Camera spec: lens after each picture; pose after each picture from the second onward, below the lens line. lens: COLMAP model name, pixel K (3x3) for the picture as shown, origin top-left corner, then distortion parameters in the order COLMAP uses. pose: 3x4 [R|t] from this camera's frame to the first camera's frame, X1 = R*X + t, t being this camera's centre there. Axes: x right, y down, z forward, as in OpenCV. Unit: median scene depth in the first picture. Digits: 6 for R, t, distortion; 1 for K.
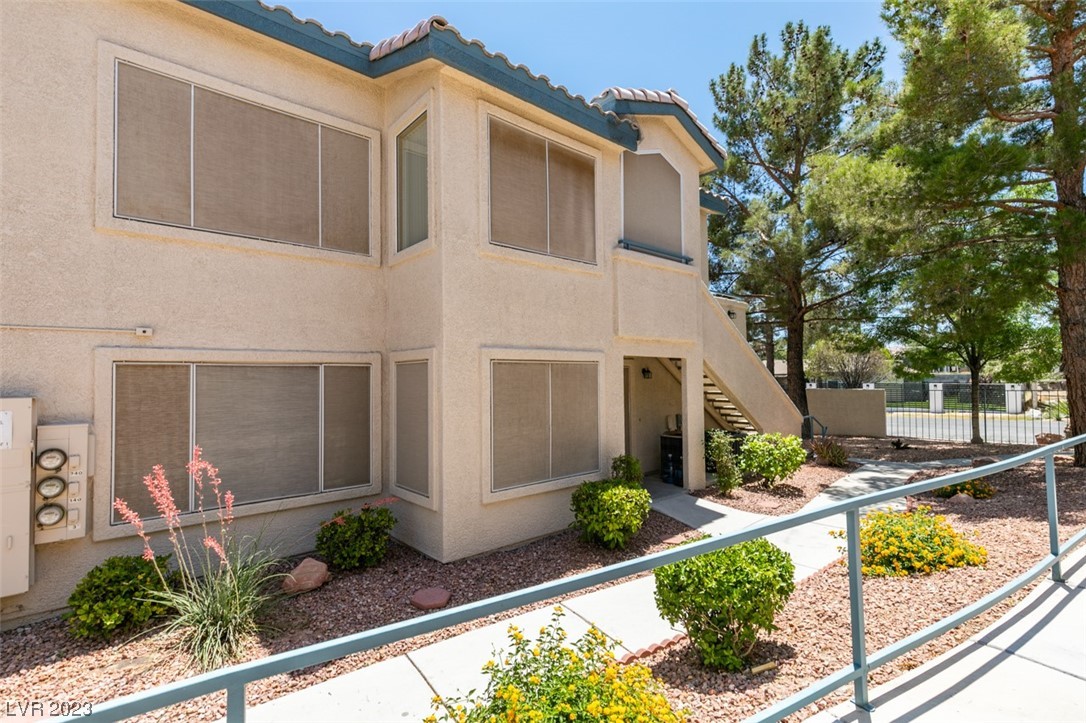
lens RADIAL K [[481.6, 0, 543.0], [0, 481.6, 361.5], [0, 0, 1]] dist [0.009747, -0.000474]
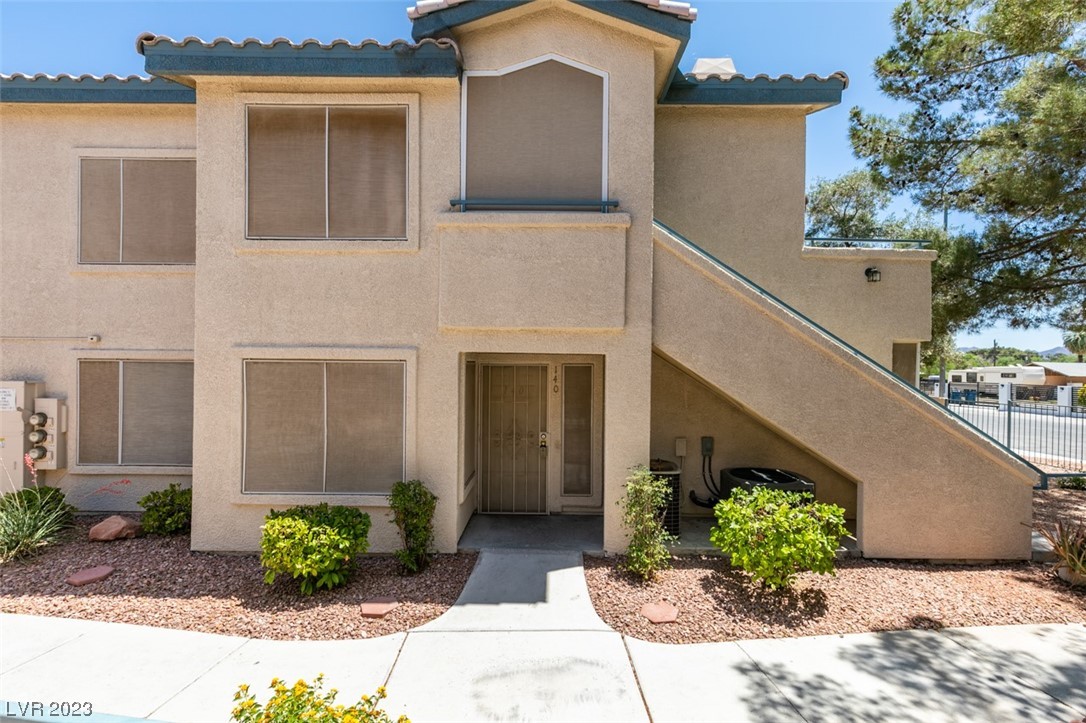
lens RADIAL K [[481.6, 0, 543.0], [0, 481.6, 361.5], [0, 0, 1]] dist [0.009747, -0.000474]
pose [[0.754078, 0.014475, -0.656626, 0.990478], [0.002868, 0.999675, 0.025331, -0.021635], [0.656779, -0.020984, 0.753791, 0.656546]]
